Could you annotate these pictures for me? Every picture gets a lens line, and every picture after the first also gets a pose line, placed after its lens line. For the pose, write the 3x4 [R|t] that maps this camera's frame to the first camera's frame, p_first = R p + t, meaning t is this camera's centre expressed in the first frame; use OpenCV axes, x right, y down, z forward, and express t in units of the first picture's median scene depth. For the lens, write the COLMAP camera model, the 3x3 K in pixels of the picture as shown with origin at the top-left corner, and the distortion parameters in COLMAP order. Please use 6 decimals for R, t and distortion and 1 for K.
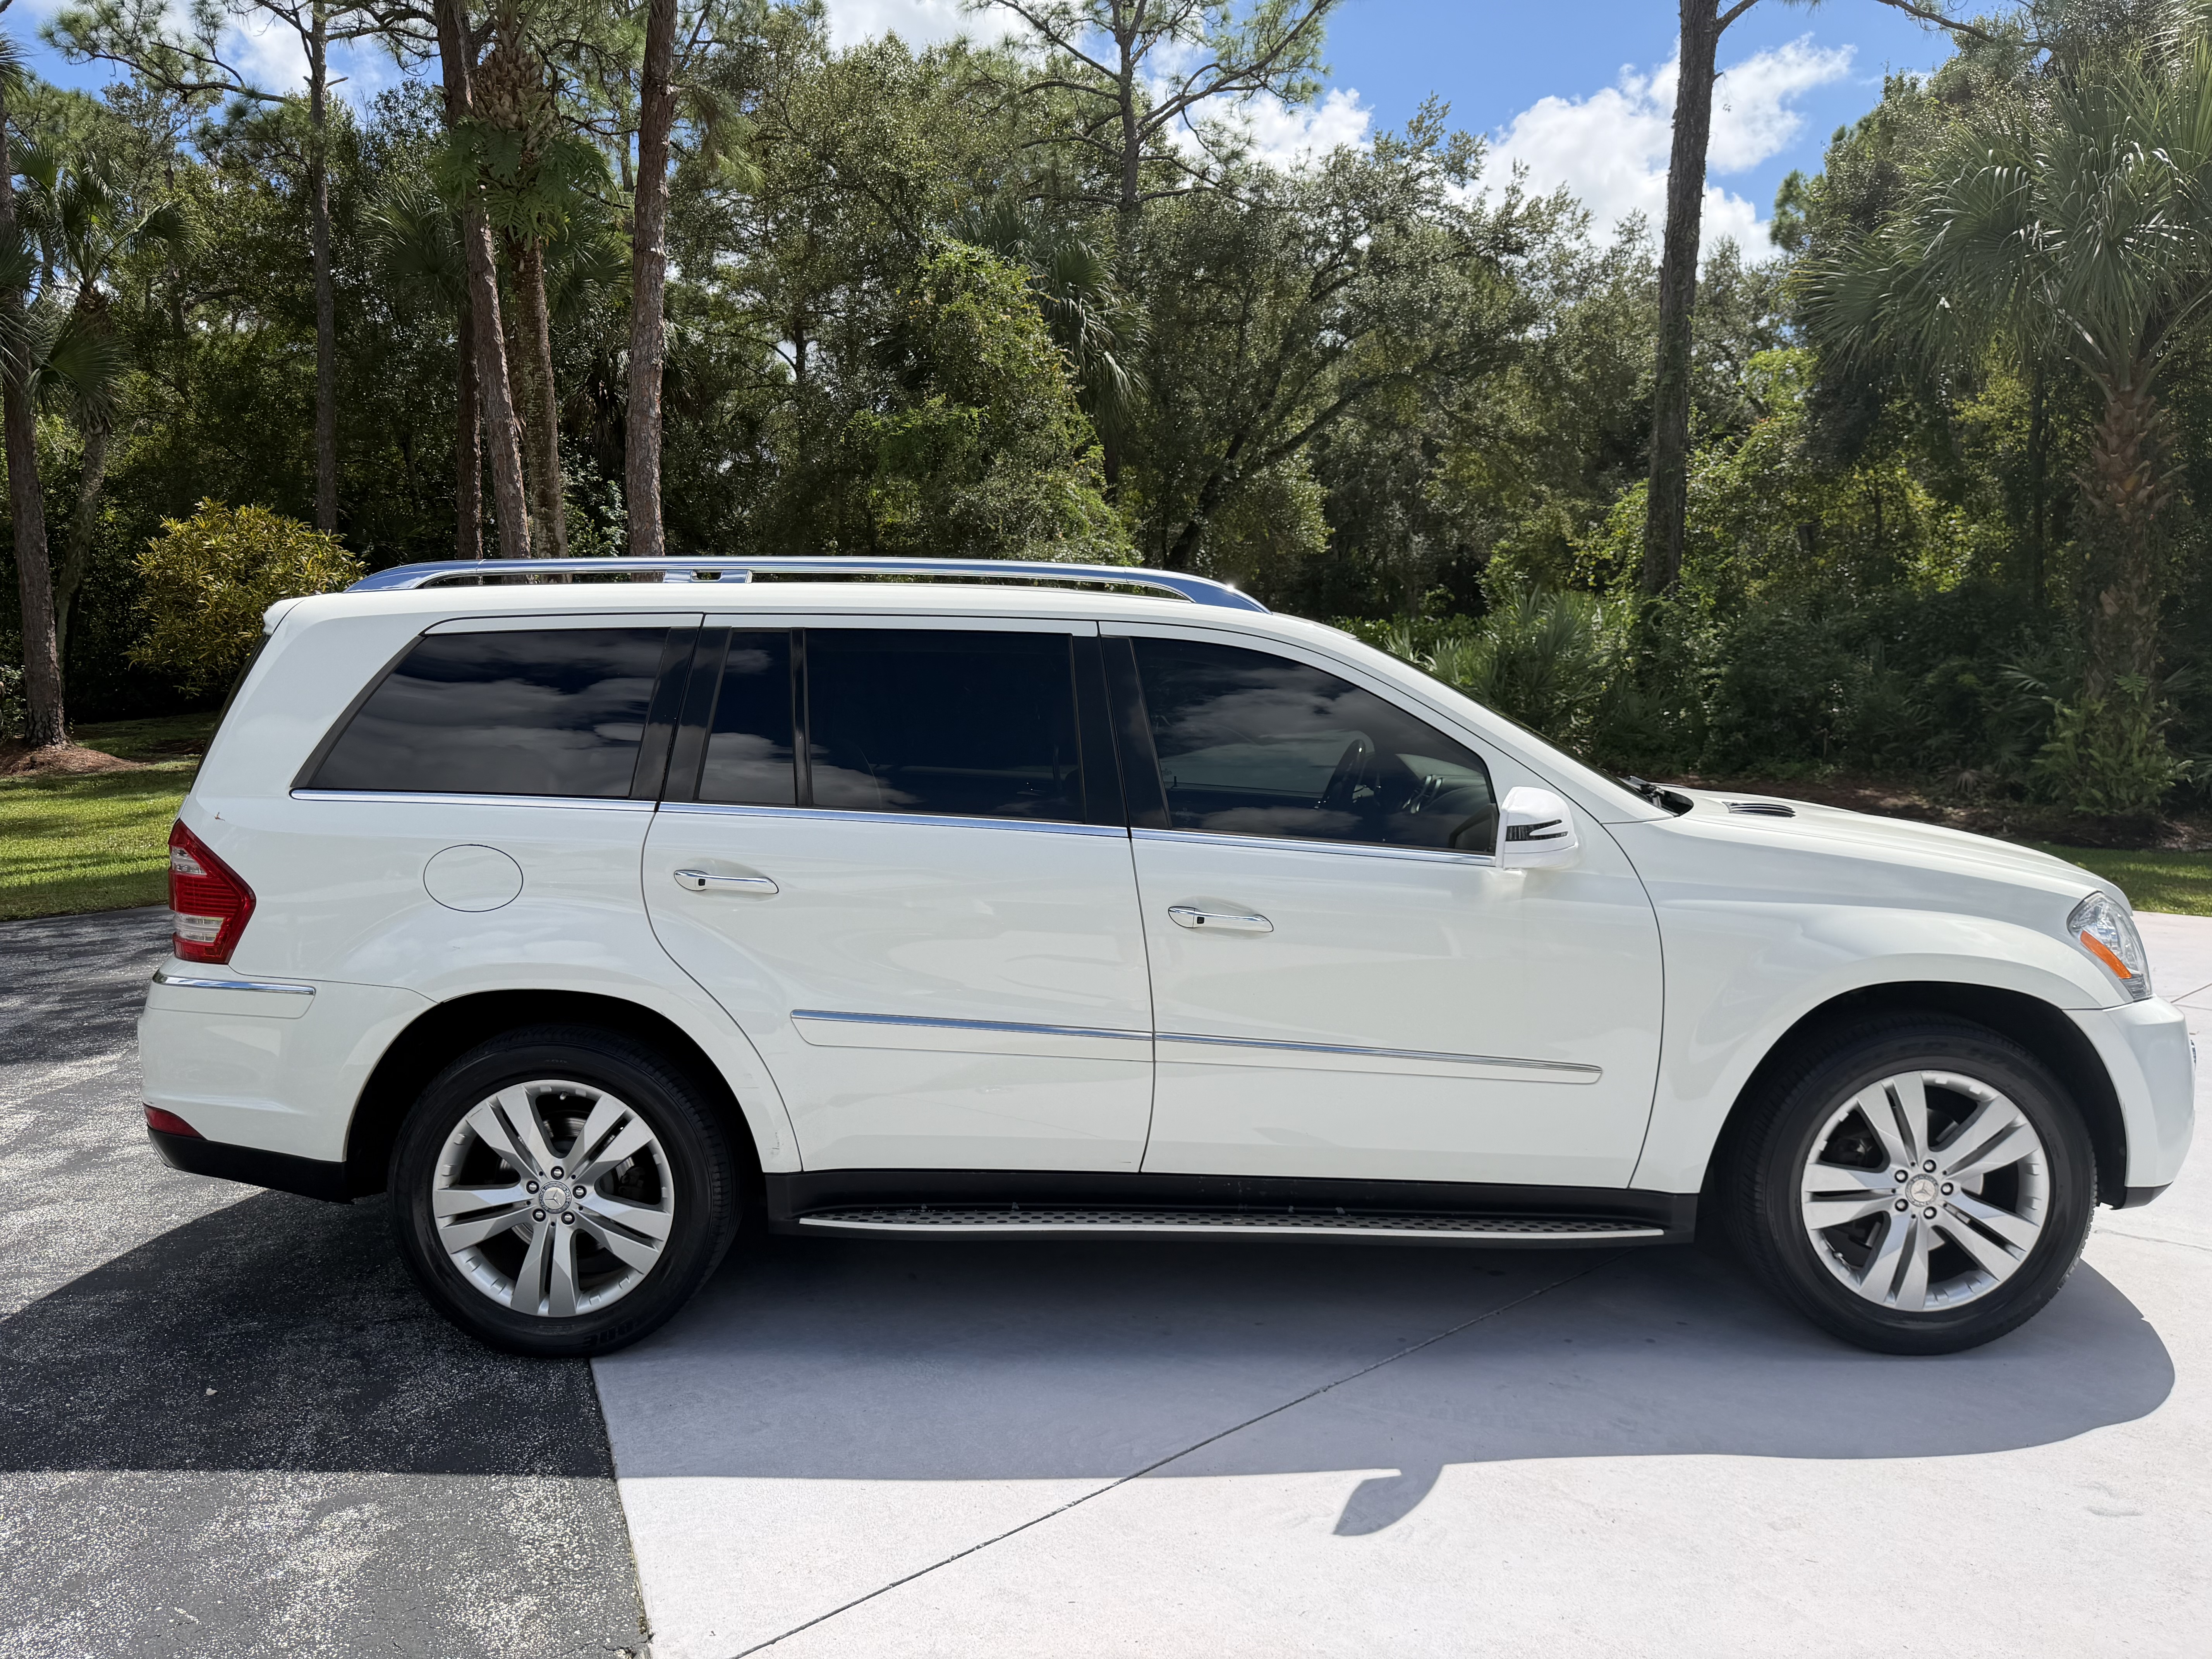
lens RADIAL K [[1547.3, 0, 1106.0], [0, 1547.3, 829.5], [0, 0, 1]] dist [0.042462, -0.005060]
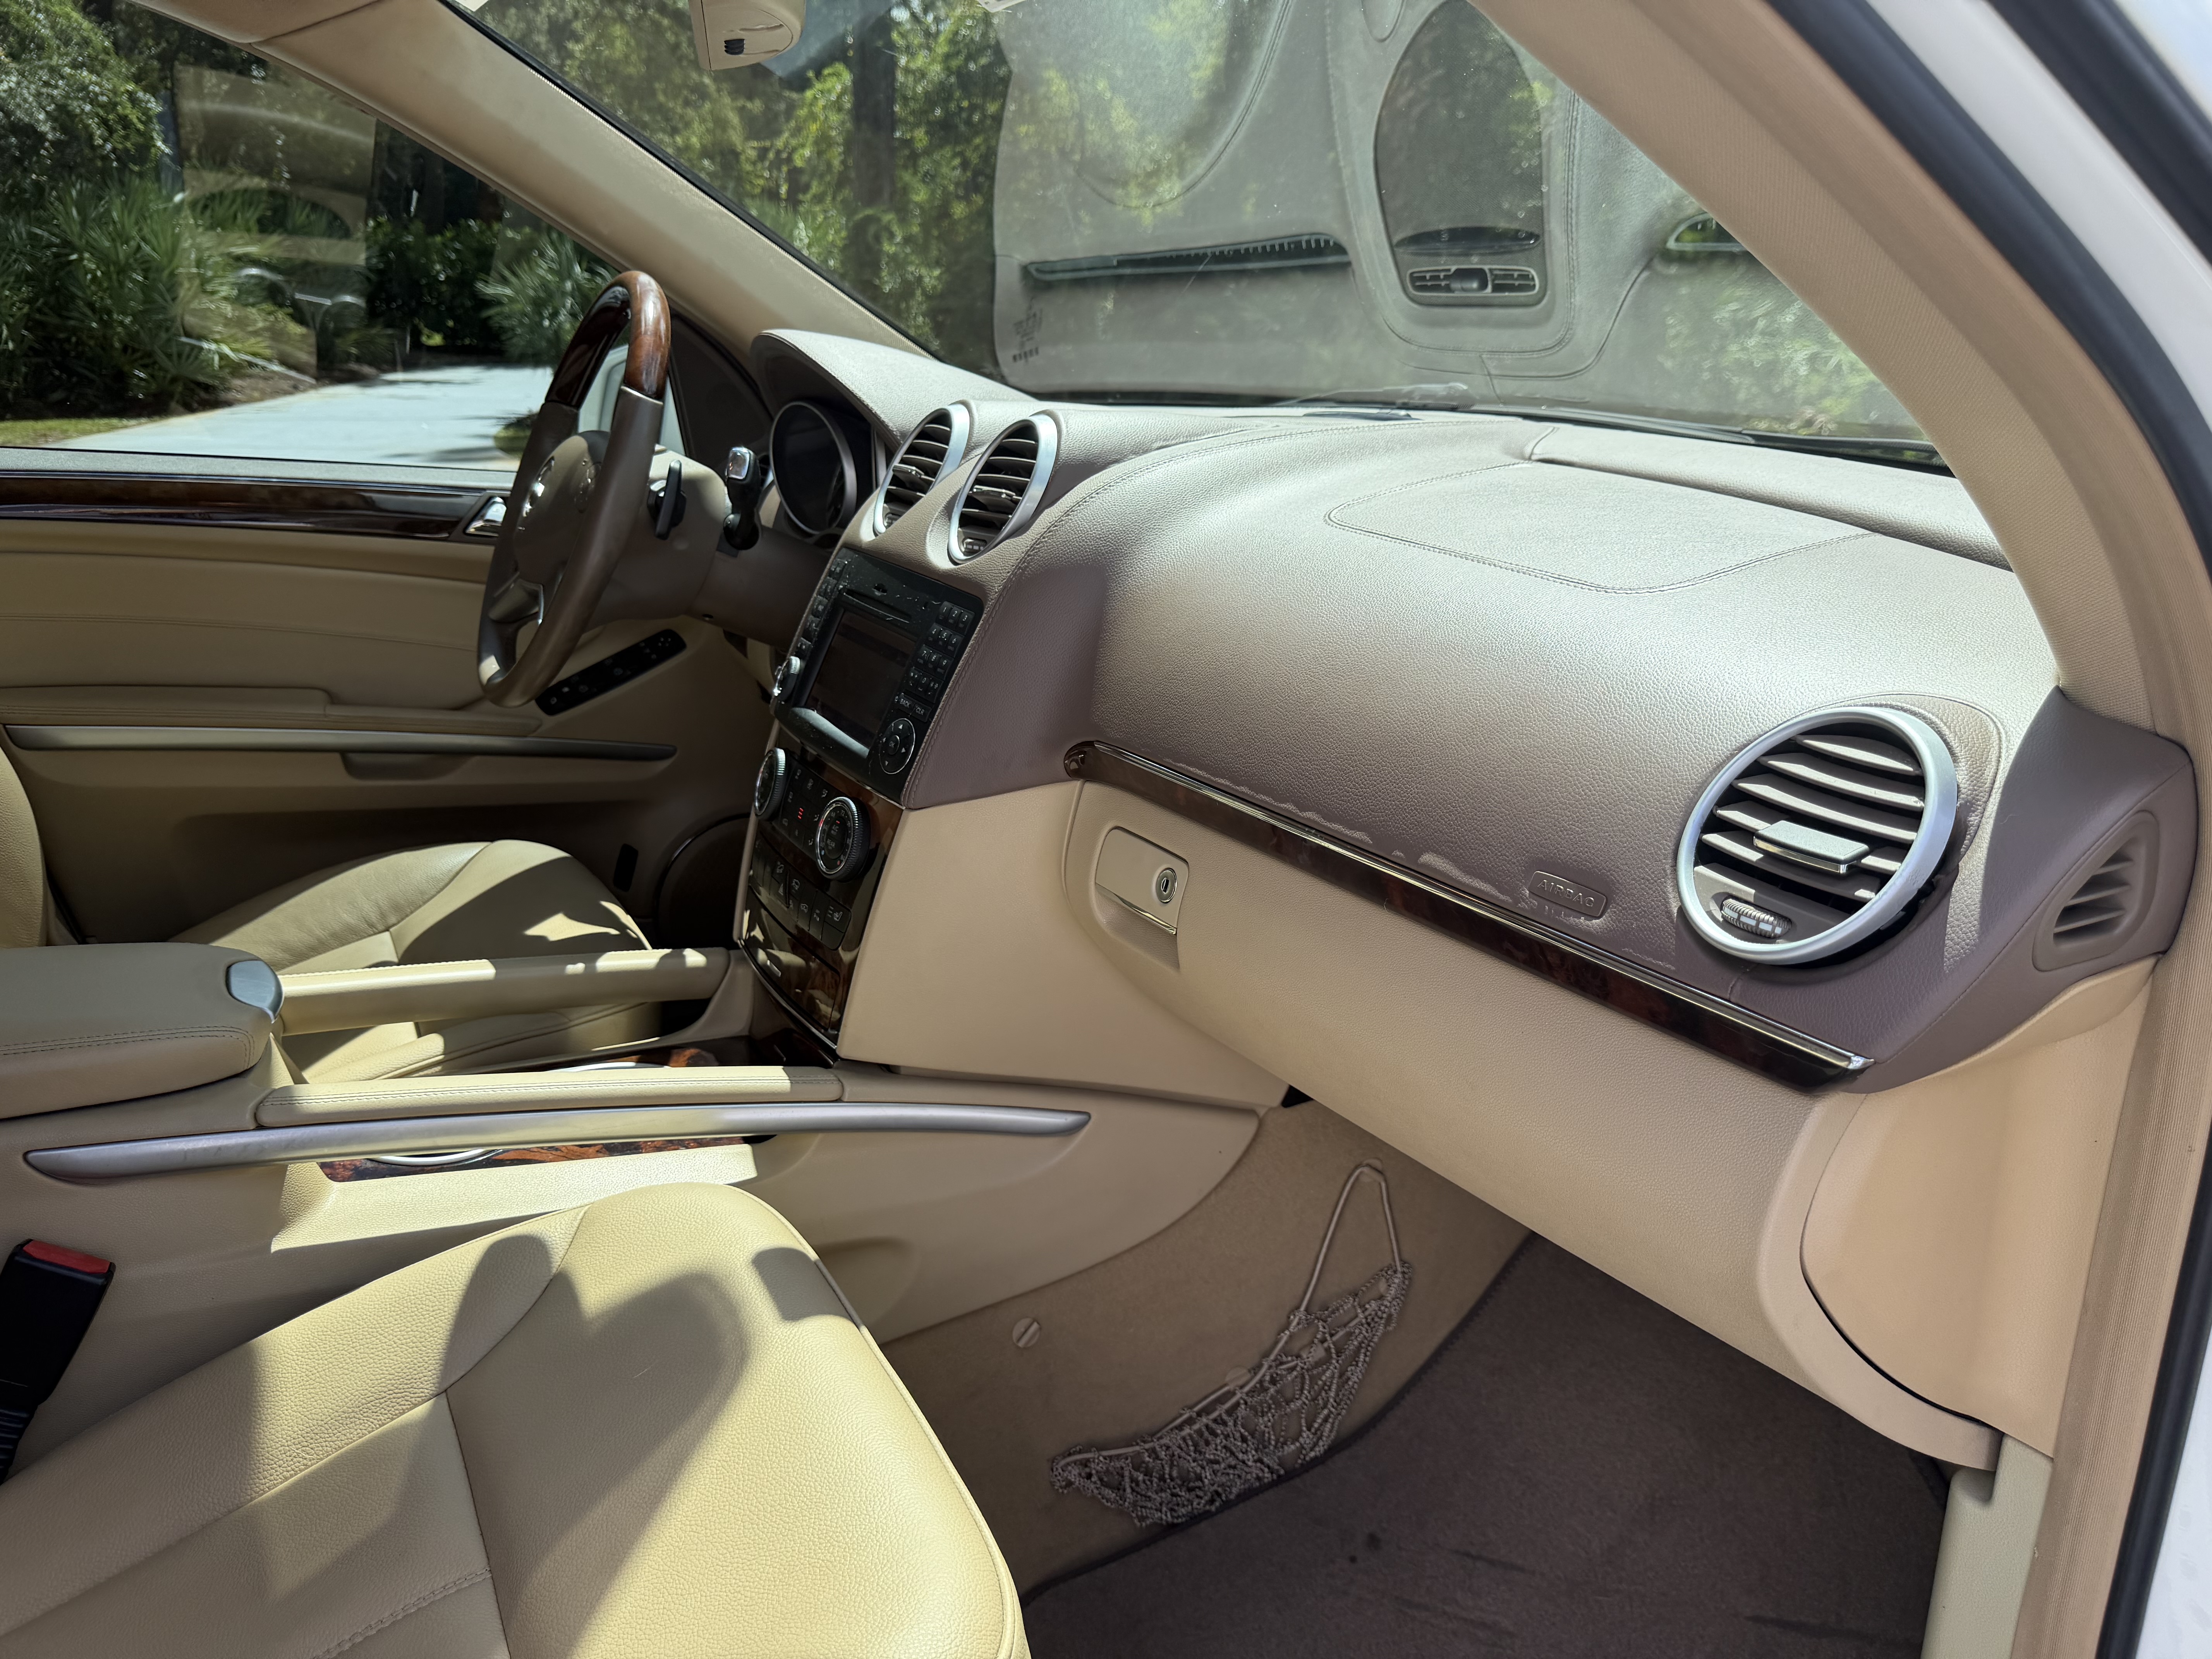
lens RADIAL K [[1547.3, 0, 1106.0], [0, 1547.3, 829.5], [0, 0, 1]] dist [0.042462, -0.005060]
pose [[0.871878, -0.131526, 0.471731, 0.019379], [0.026339, 0.974460, 0.223013, -0.005997], [-0.489014, -0.182016, 0.853074, 0.136115]]
